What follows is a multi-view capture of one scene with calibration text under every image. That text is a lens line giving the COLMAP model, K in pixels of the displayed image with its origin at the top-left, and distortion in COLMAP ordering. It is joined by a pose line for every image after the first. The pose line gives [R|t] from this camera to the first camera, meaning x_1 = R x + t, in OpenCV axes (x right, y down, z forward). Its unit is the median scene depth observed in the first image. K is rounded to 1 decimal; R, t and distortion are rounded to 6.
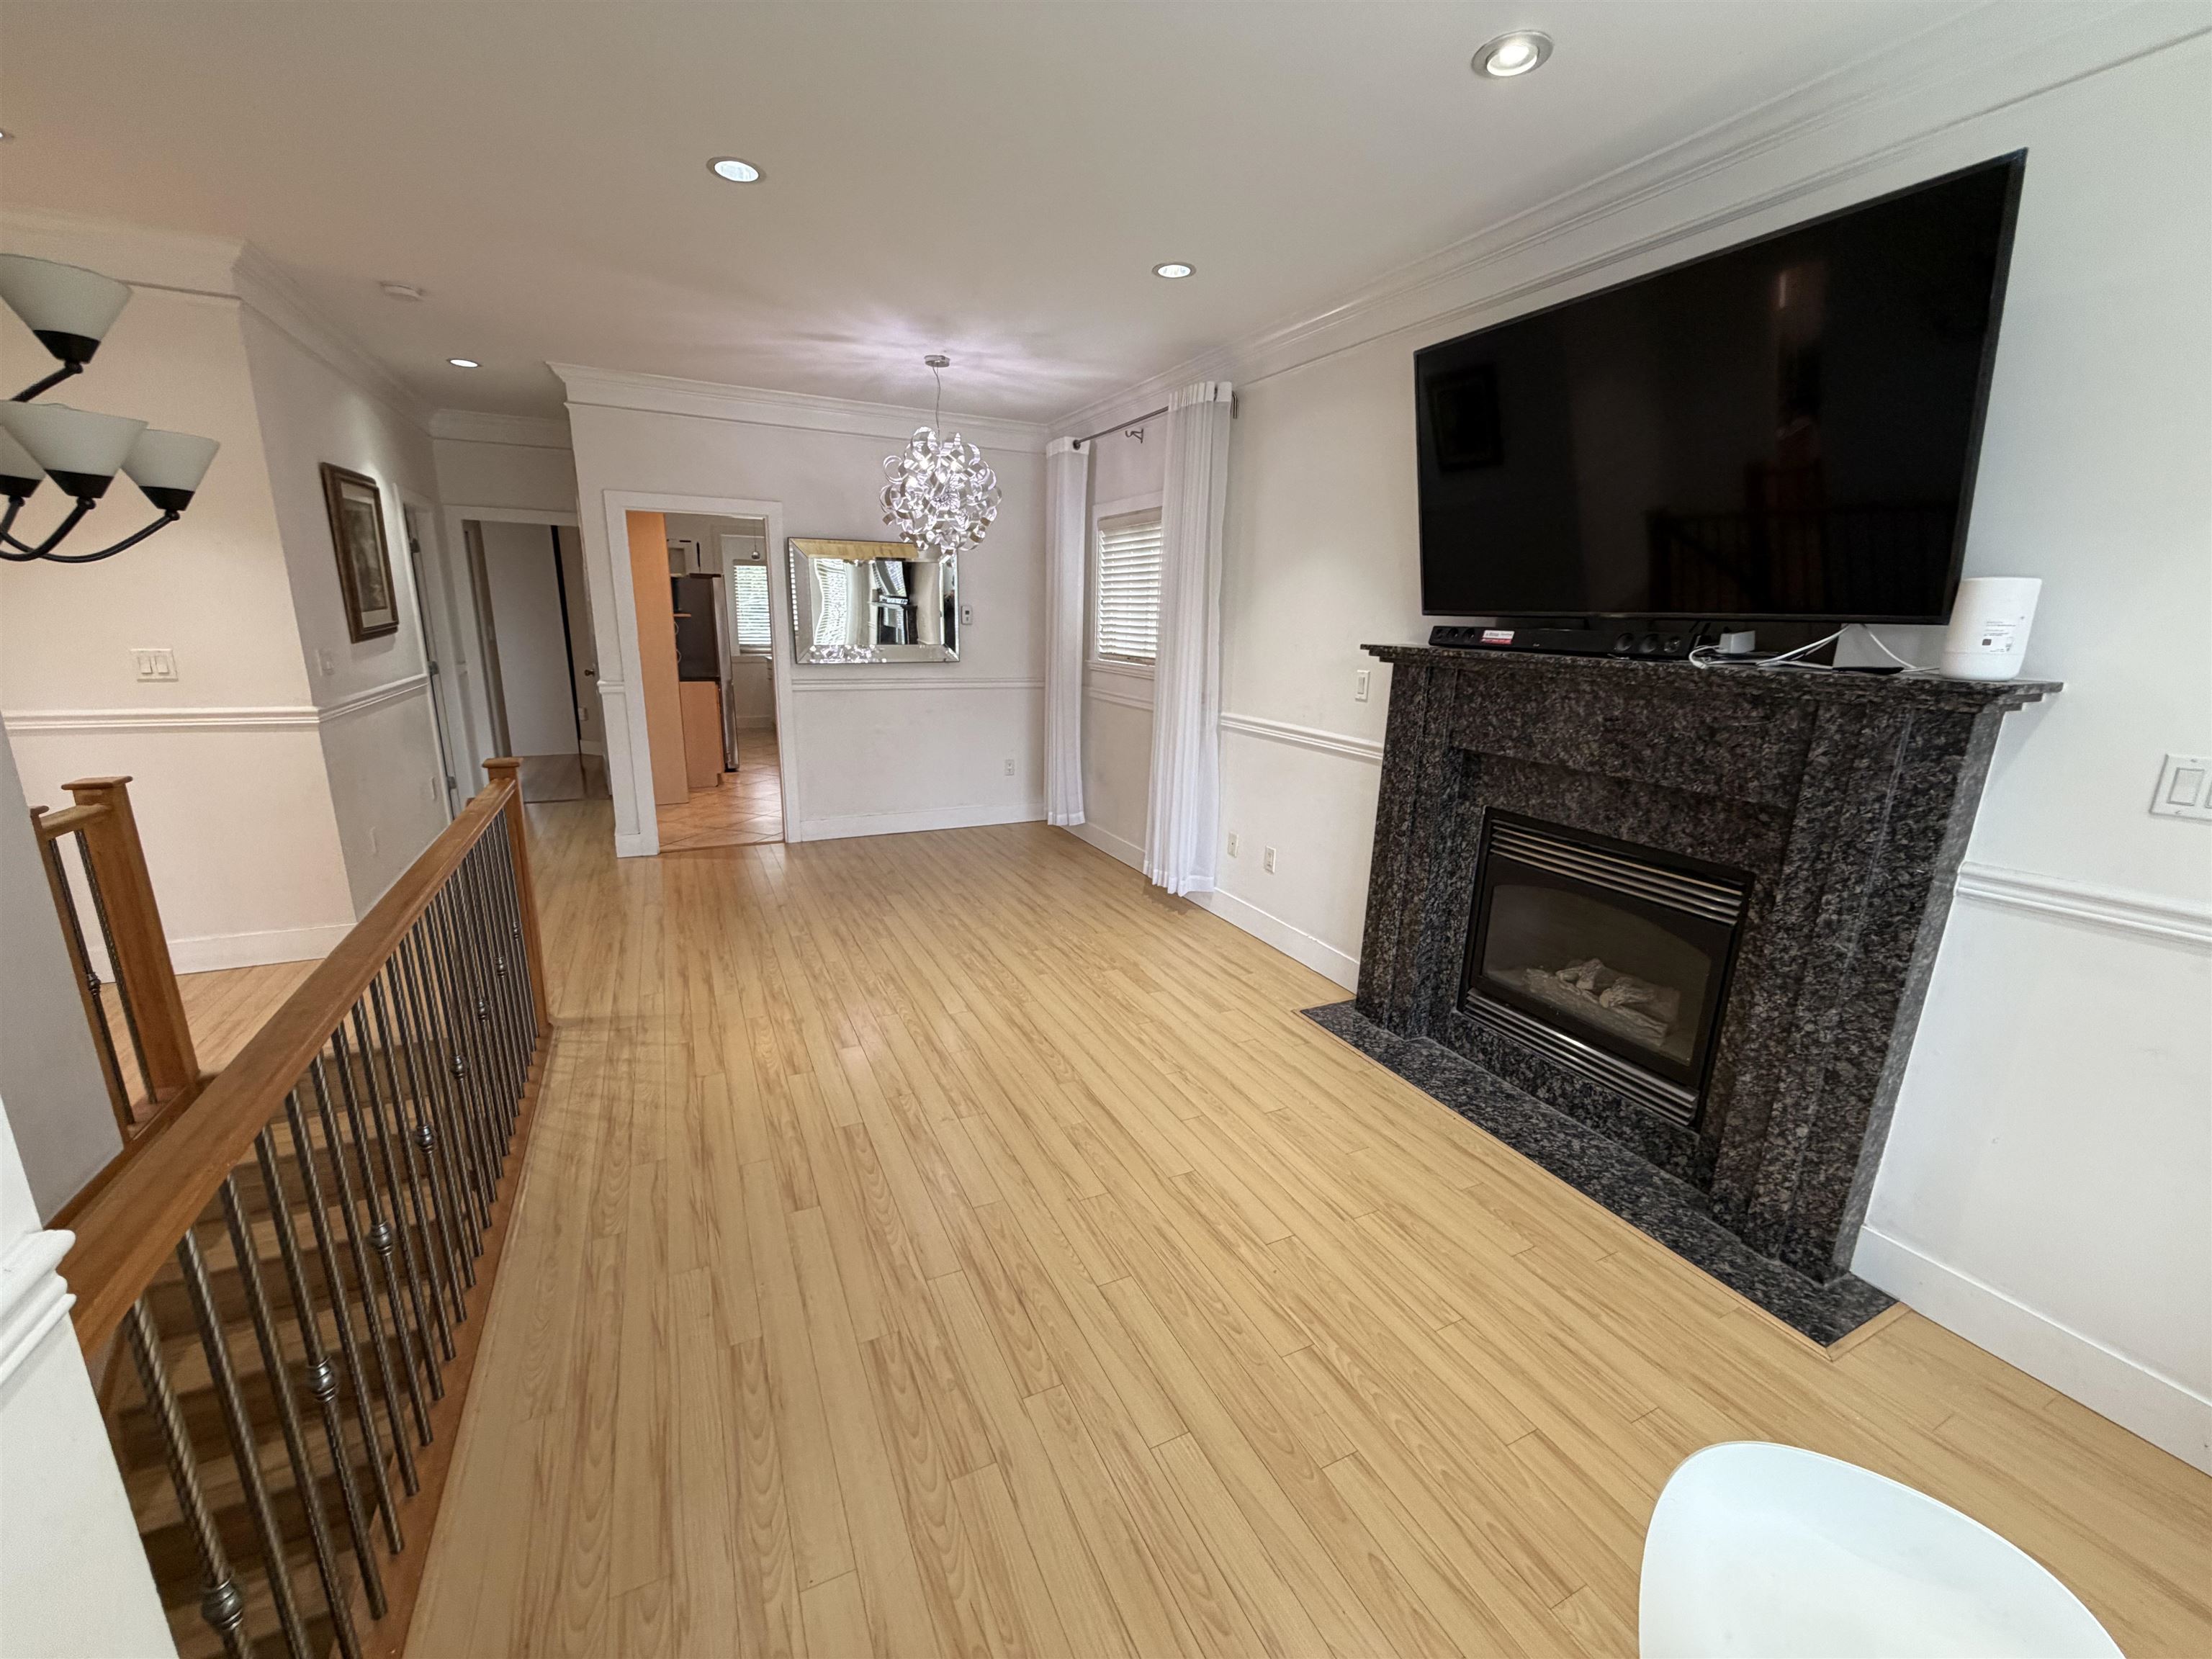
lens RADIAL K [[874.3, 0, 1093.3], [0, 874.3, 824.8], [0, 0, 1]] dist [0.001431, -0.000952]
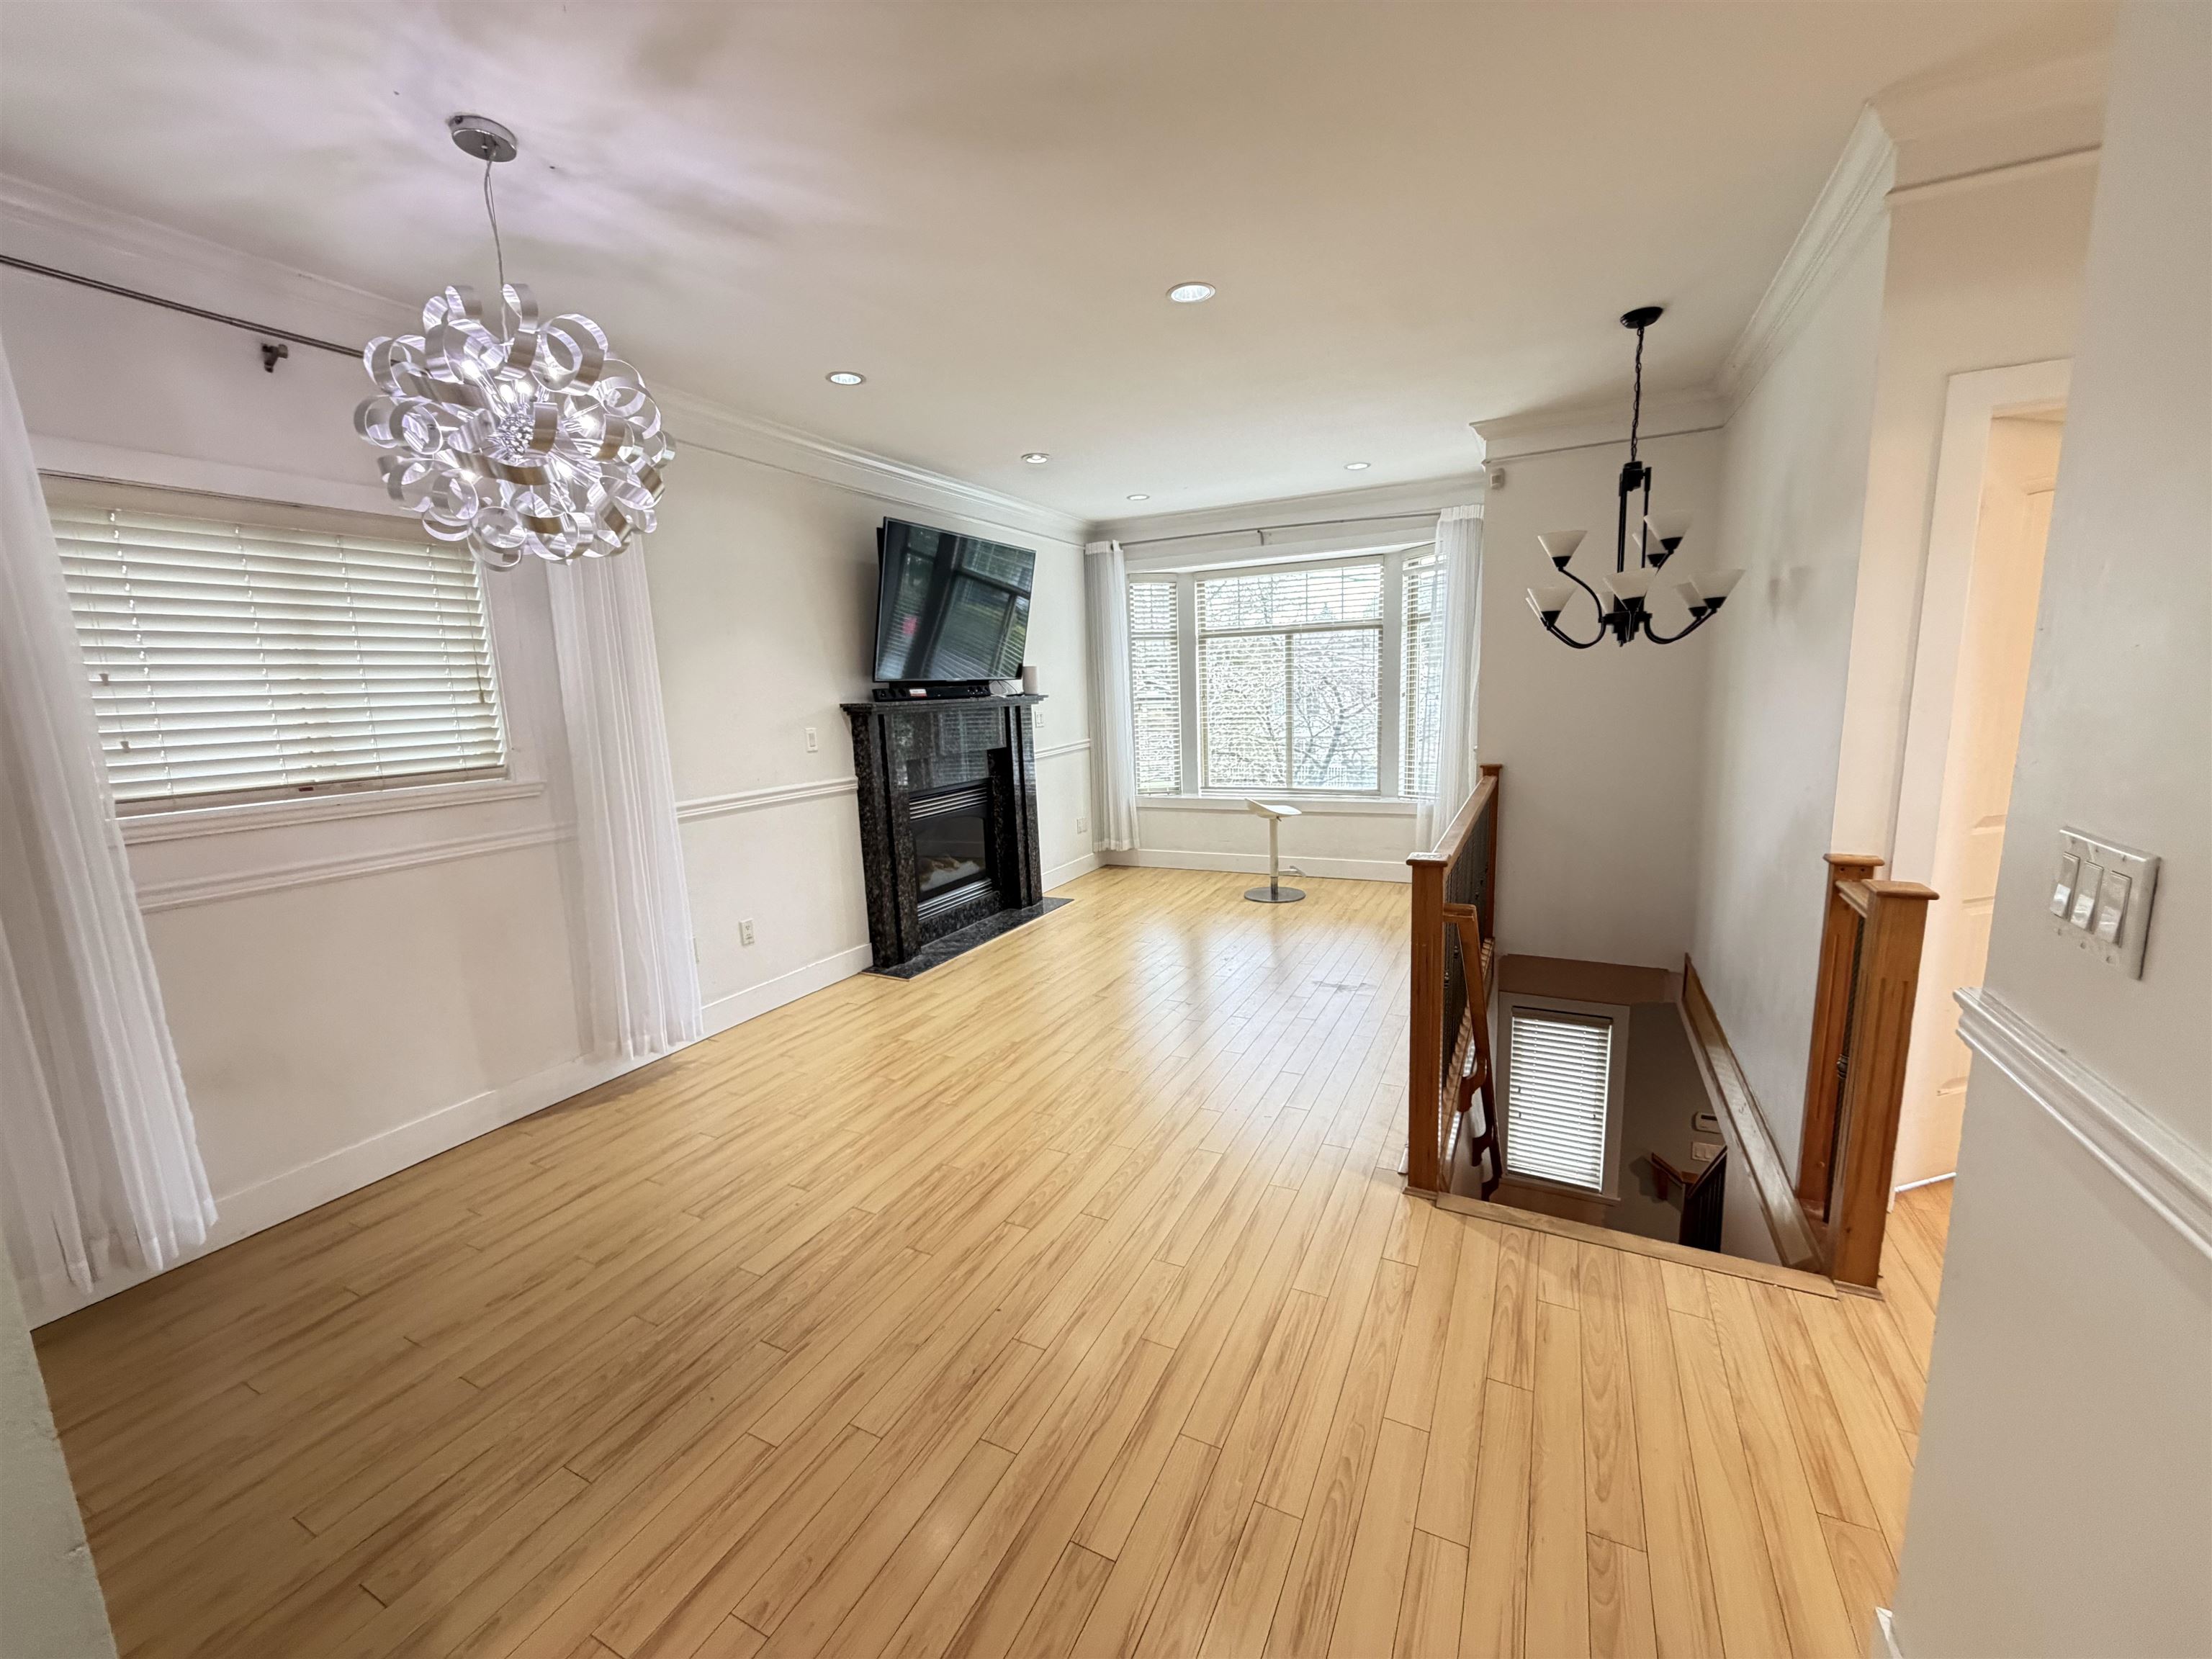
lens RADIAL K [[874.3, 0, 1098.1], [0, 874.3, 836.8], [0, 0, 1]] dist [0.001431, -0.000952]
pose [[-0.596964, -0.140530, 0.789864, -0.827575], [0.210441, 0.922636, 0.323199, -0.307011], [-0.774176, 0.359158, -0.521208, 1.214677]]
